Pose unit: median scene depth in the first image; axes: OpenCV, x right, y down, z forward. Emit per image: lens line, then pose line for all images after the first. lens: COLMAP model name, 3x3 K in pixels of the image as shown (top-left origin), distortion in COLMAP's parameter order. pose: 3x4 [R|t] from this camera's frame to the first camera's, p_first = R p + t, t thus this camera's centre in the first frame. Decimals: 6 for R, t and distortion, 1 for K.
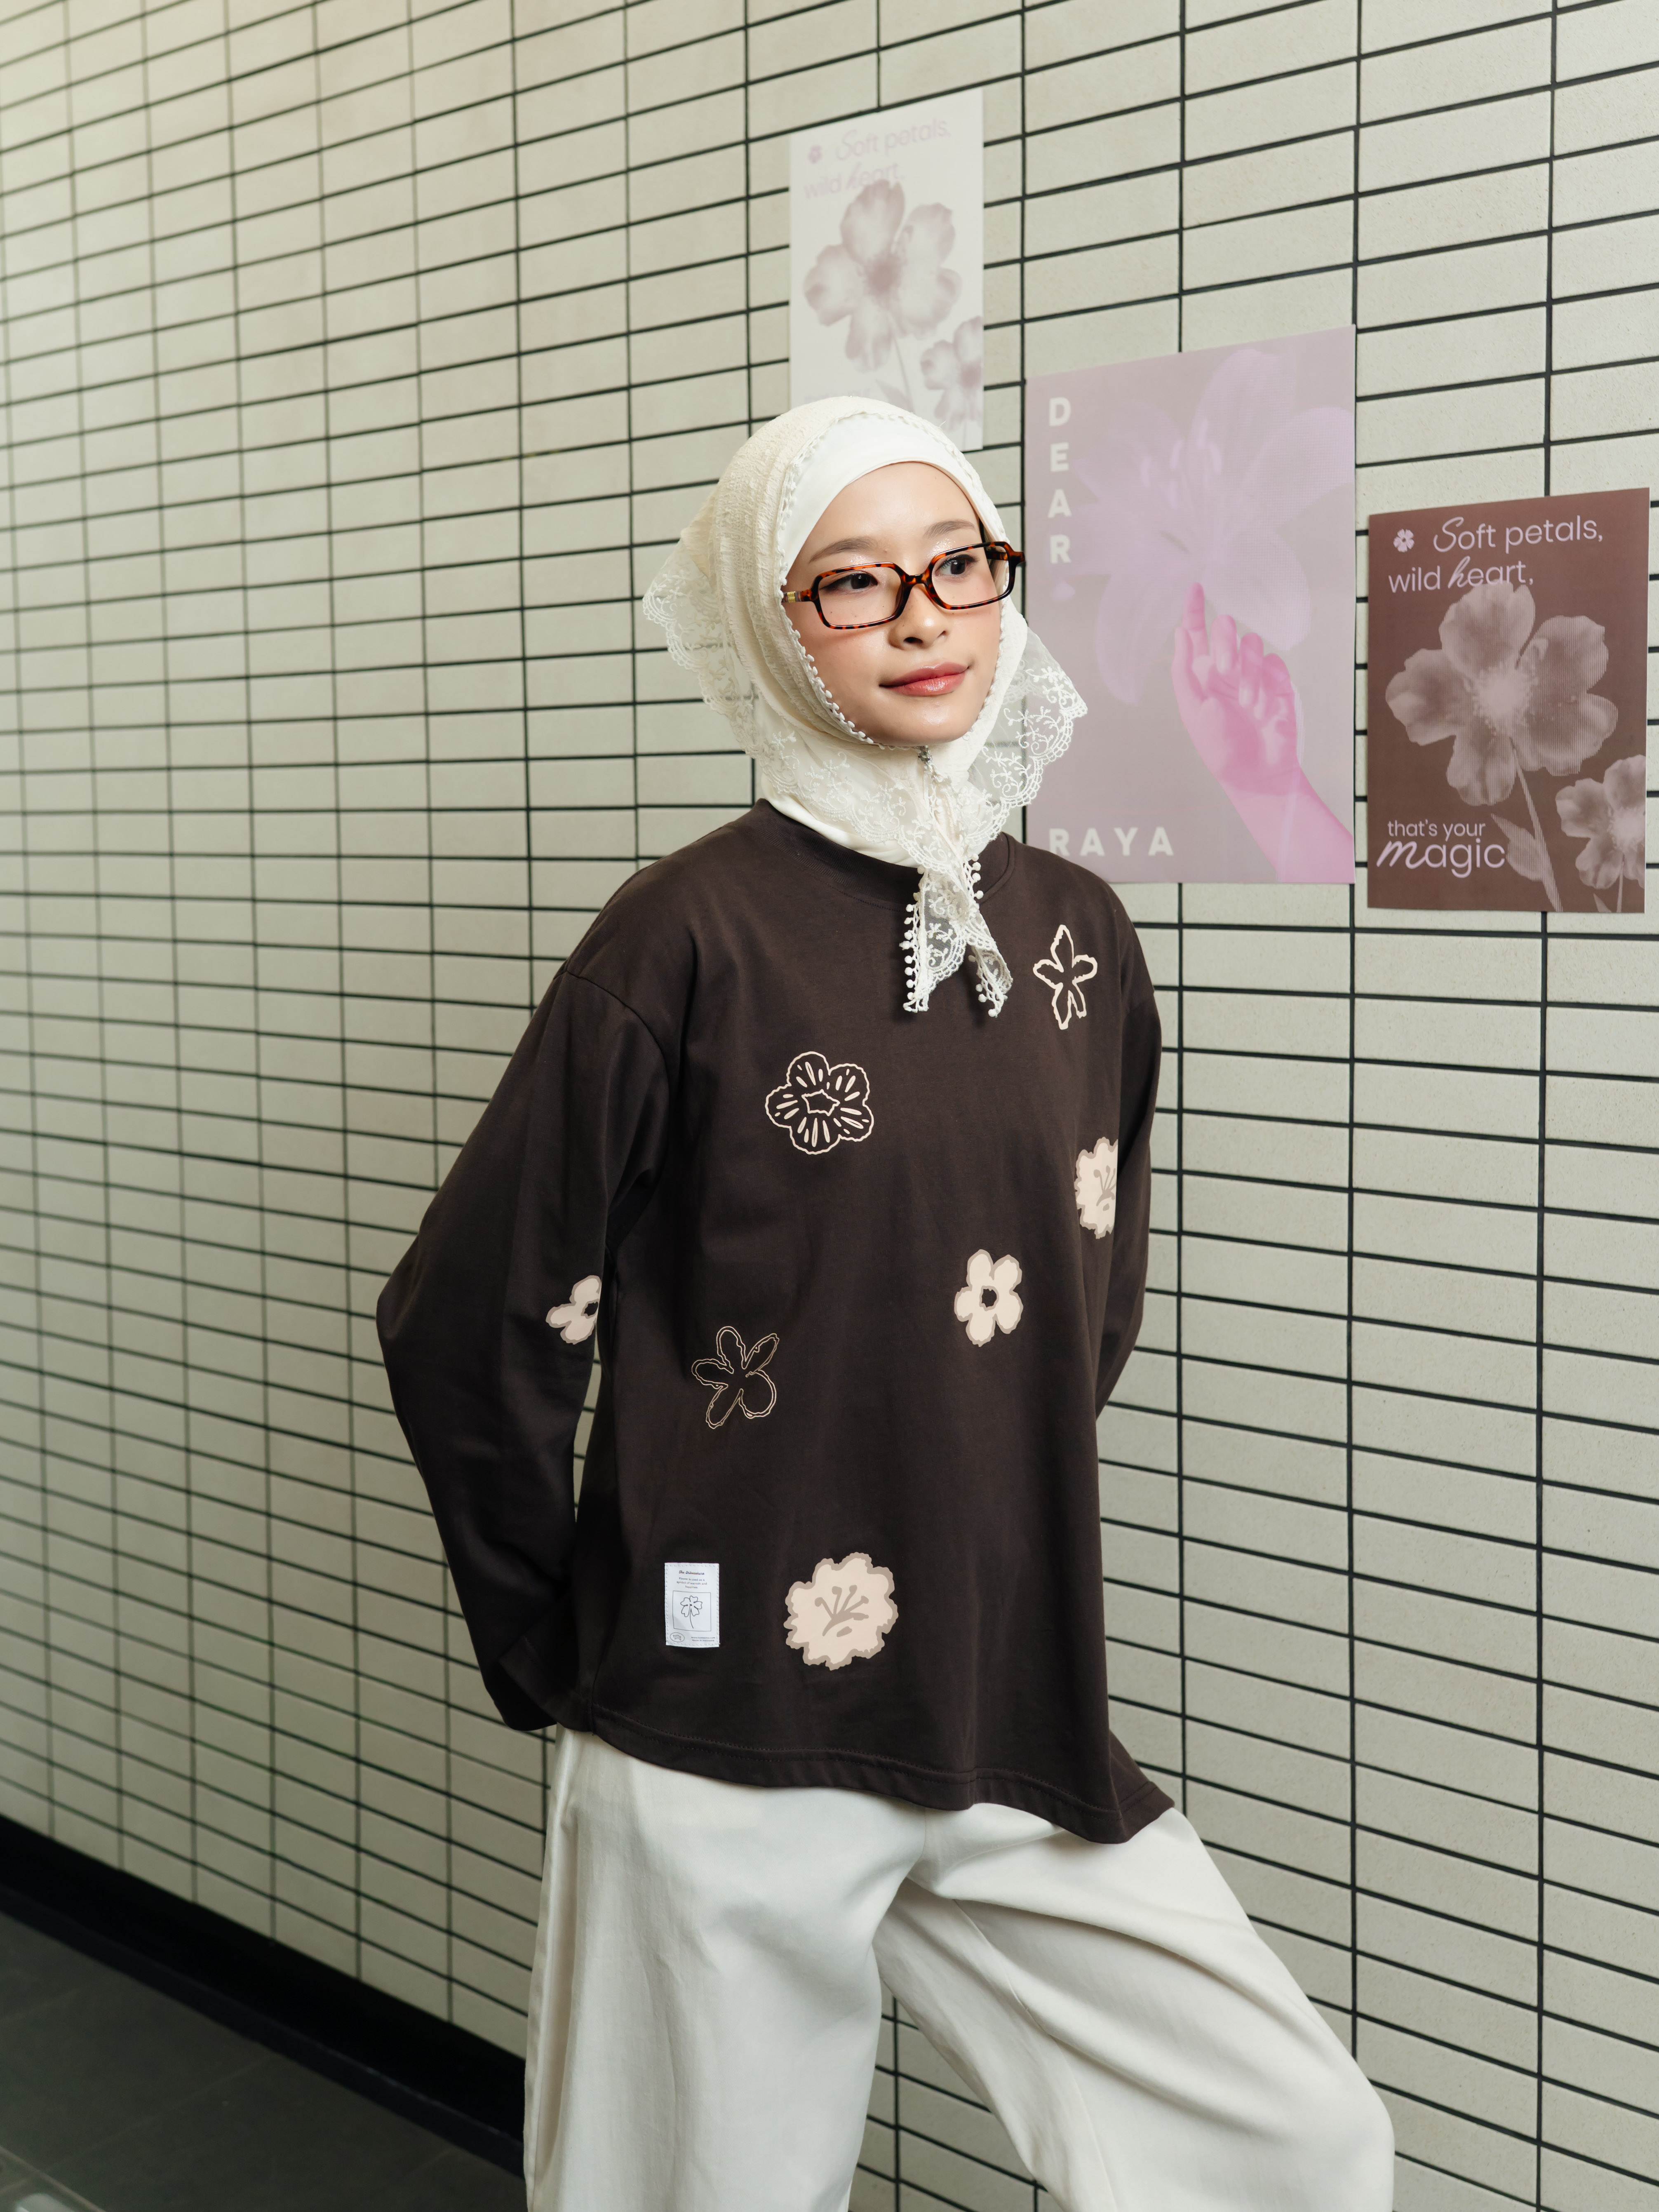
lens RADIAL K [[2530.3, 0, 843.1], [0, 2530.3, 1100.7], [0, 0, 1]] dist [0.039700, 0.000000]
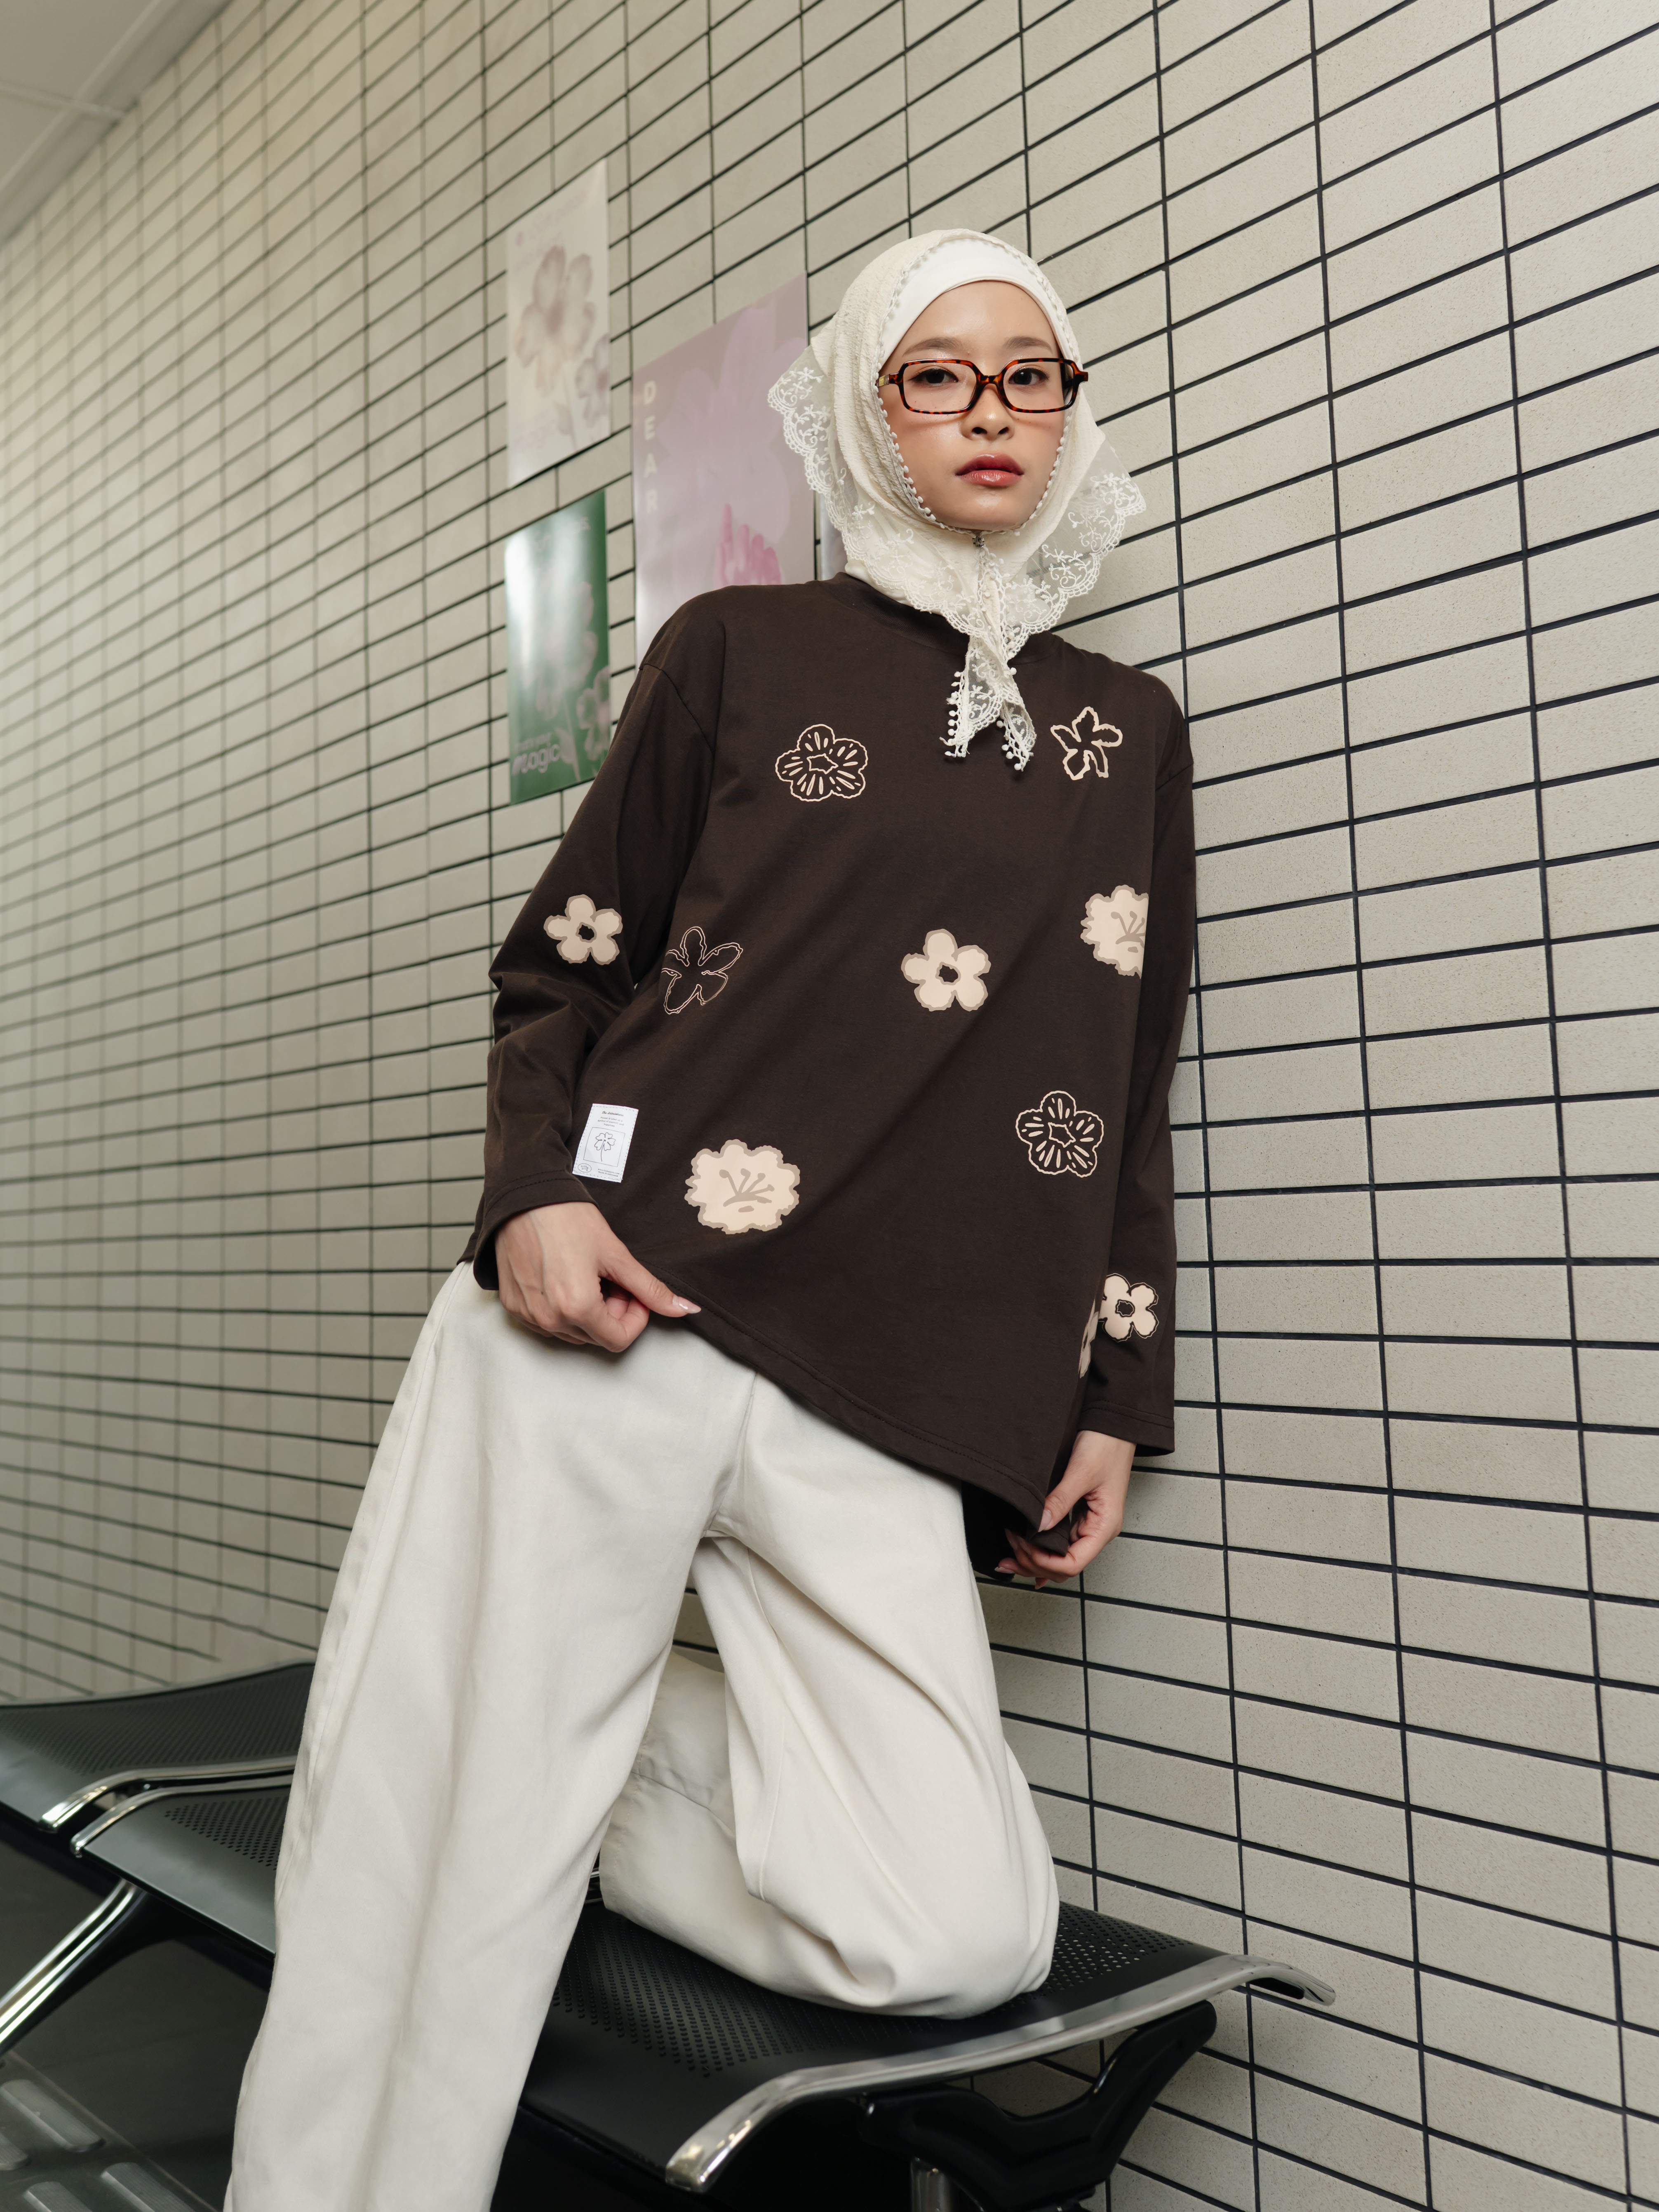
lens RADIAL K [[2530.3, 0, 836.1], [0, 2530.3, 1086.2], [0, 0, 1]] dist [0.039700, 0.000000]
pose [[0.970746, -0.031764, -0.237997, 0.437389], [-0.009314, 0.985484, -0.169515, 0.253061], [0.239927, 0.166773, 0.956359, -0.082202]]
